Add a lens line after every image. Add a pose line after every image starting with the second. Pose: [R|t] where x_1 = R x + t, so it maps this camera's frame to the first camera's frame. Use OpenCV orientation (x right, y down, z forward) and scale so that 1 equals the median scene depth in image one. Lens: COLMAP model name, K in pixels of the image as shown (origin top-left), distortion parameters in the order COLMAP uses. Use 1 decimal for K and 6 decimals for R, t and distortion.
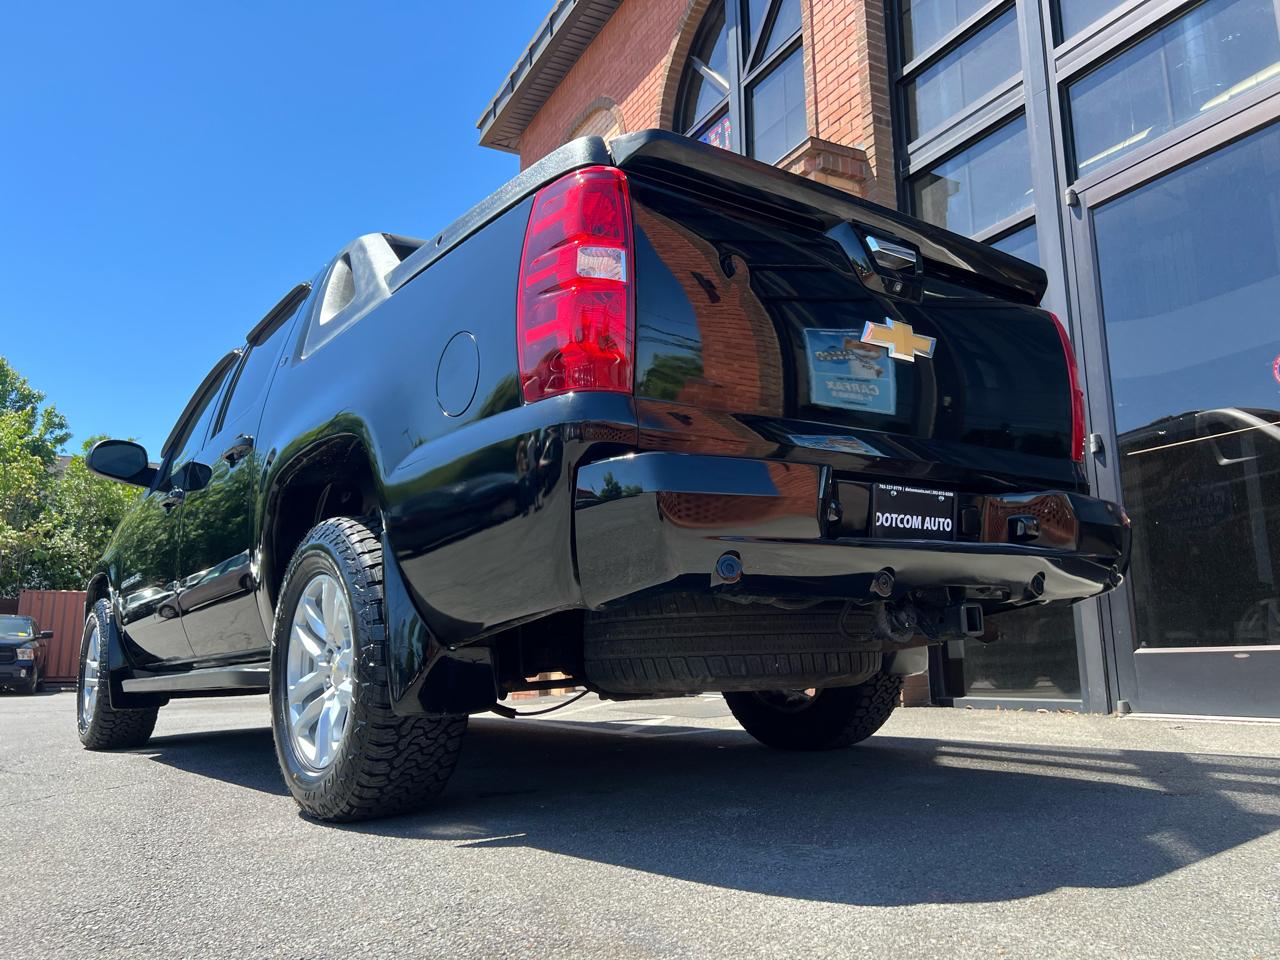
lens RADIAL K [[960.2, 0, 648.4], [0, 960.2, 482.0], [0, 0, 1]] dist [0.046814, -0.054712]
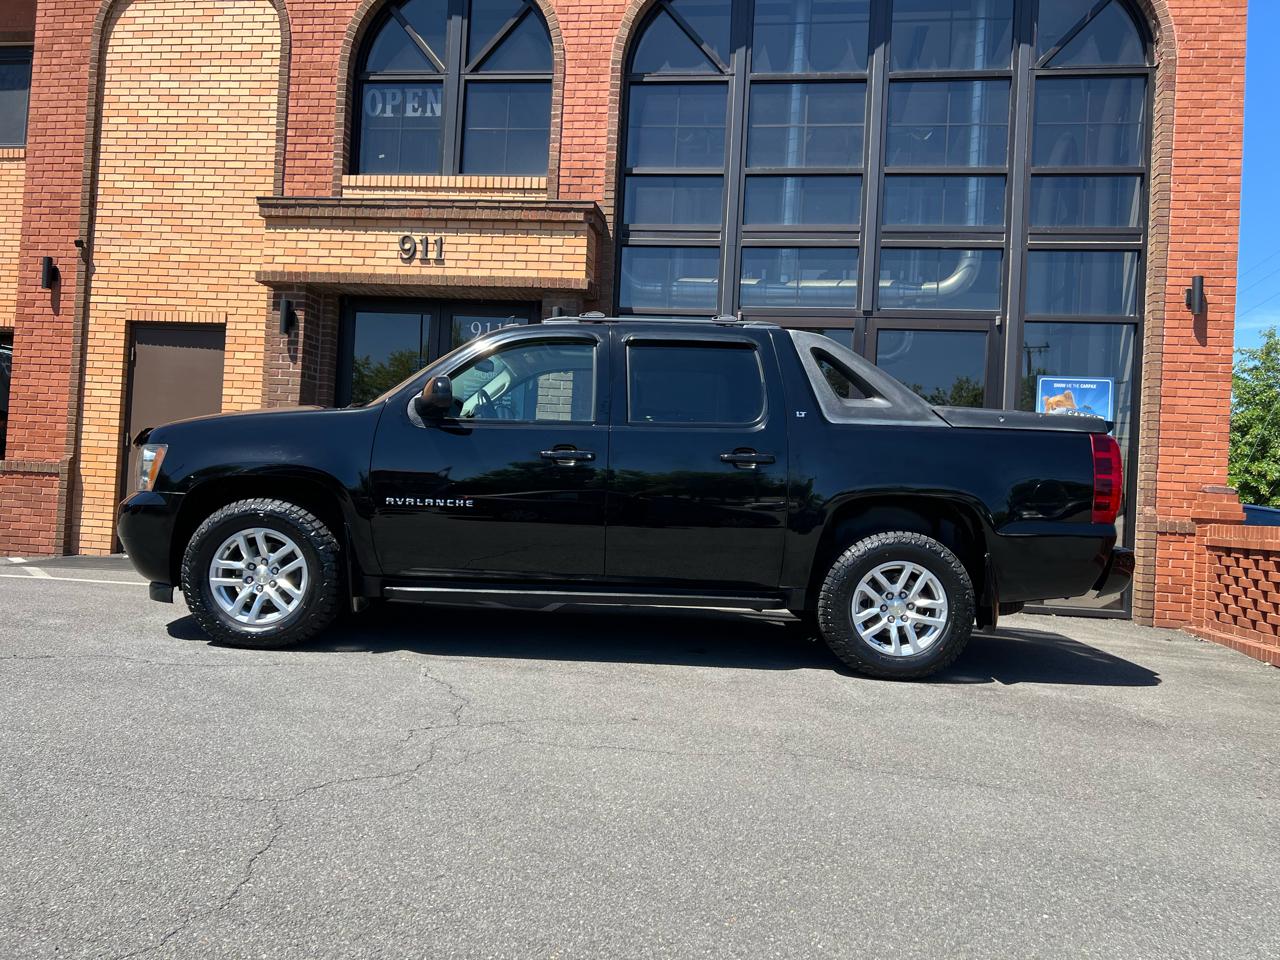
lens RADIAL K [[960.2, 0, 648.2], [0, 960.2, 483.9], [0, 0, 1]] dist [0.046814, -0.054712]
pose [[0.599253, 0.067039, 0.797748, -1.448125], [-0.210536, 0.974608, 0.076249, -0.116552], [-0.772380, -0.213647, 0.598151, -0.019258]]
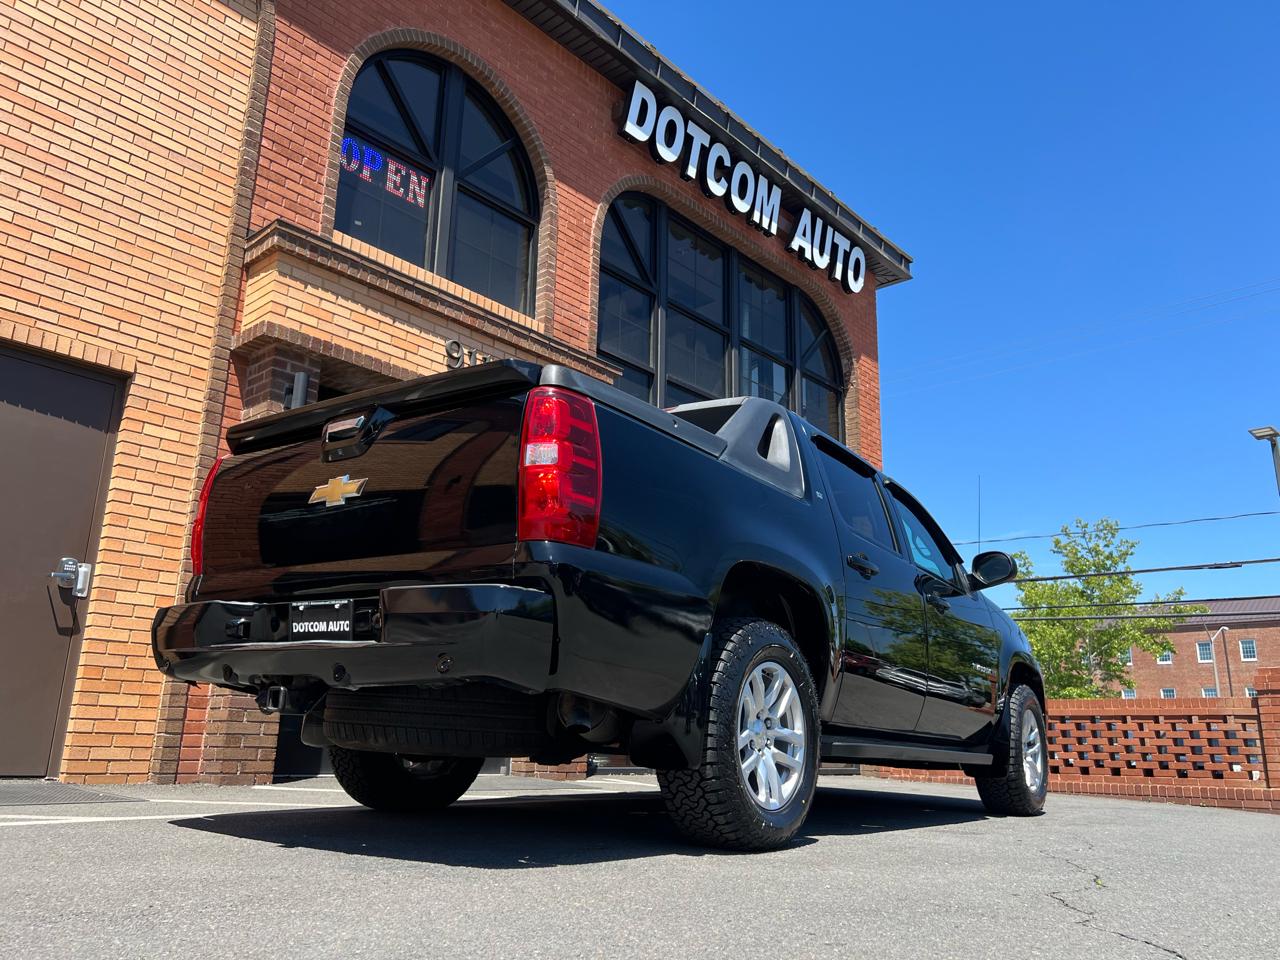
lens RADIAL K [[960.2, 0, 642.7], [0, 960.2, 490.6], [0, 0, 1]] dist [0.046814, -0.054712]
pose [[-0.326220, 0.255110, 0.910219, -1.745977], [-0.190152, 0.925504, -0.327544, 0.430878], [-0.925971, -0.279932, -0.253408, 2.057180]]
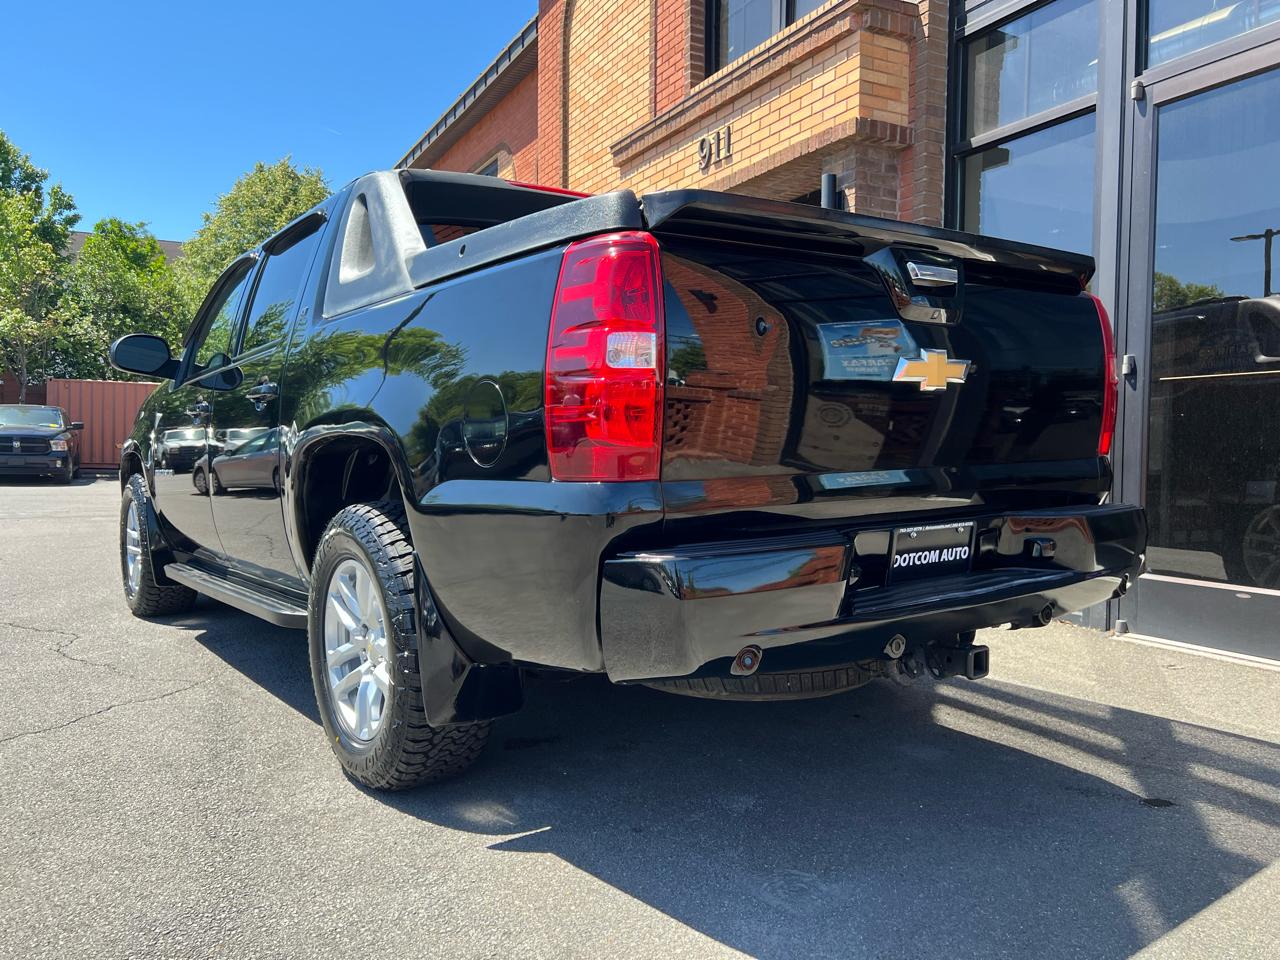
lens RADIAL K [[960.2, 0, 640.9], [0, 960.2, 479.2], [0, 0, 1]] dist [0.046814, -0.054712]
pose [[0.999373, 0.028821, -0.020557, -0.008123], [-0.023707, 0.976107, 0.215993, -0.160830], [0.026291, -0.215370, 0.976179, 0.009359]]
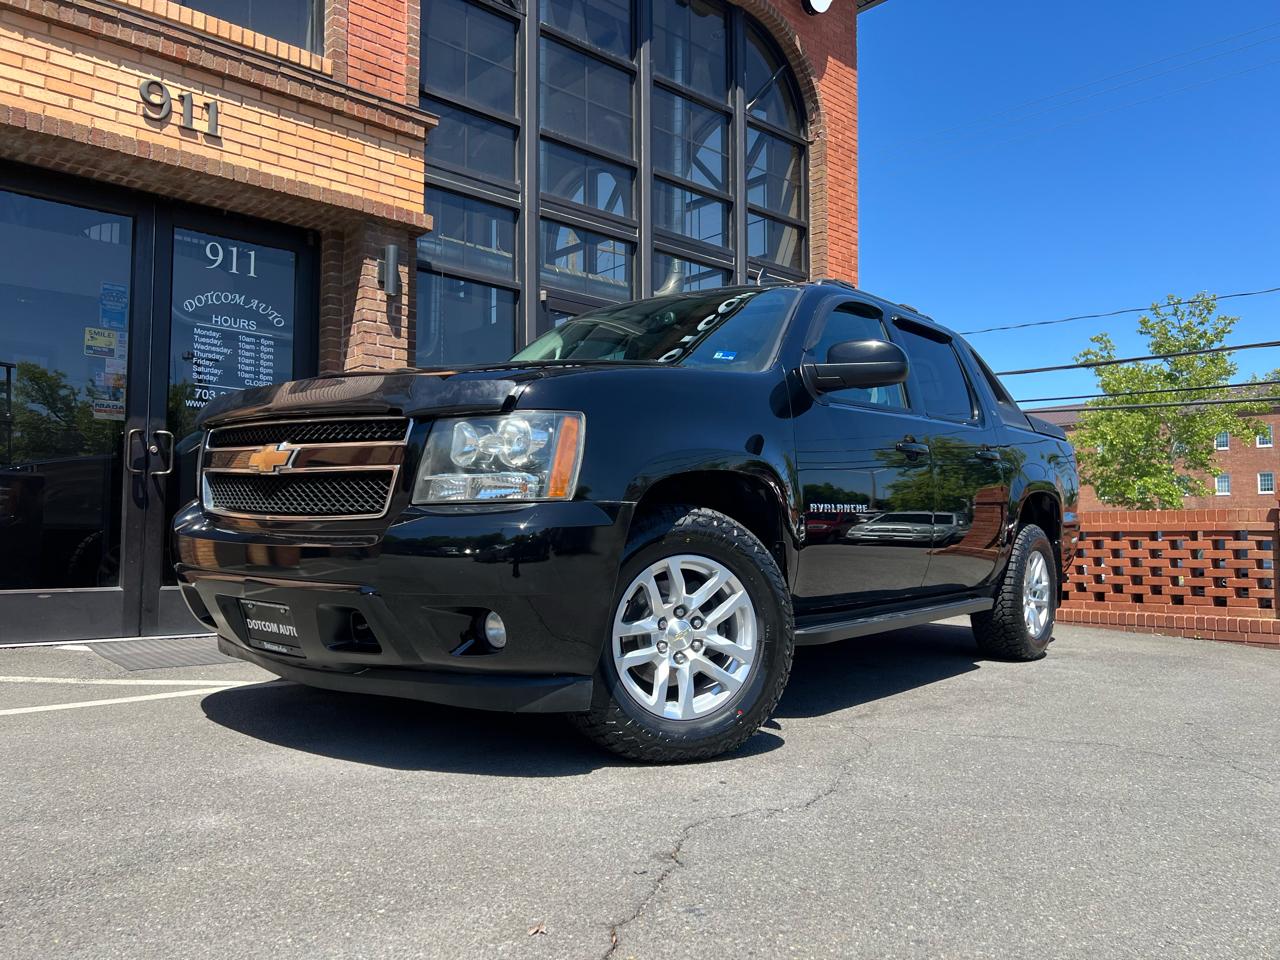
lens RADIAL K [[960.2, 0, 642.1], [0, 960.2, 484.9], [0, 0, 1]] dist [0.046814, -0.054712]
pose [[-0.237361, 0.074019, 0.968597, -1.474001], [-0.177939, 0.976910, -0.118259, 0.223623], [-0.954986, -0.200422, -0.218709, 1.501602]]
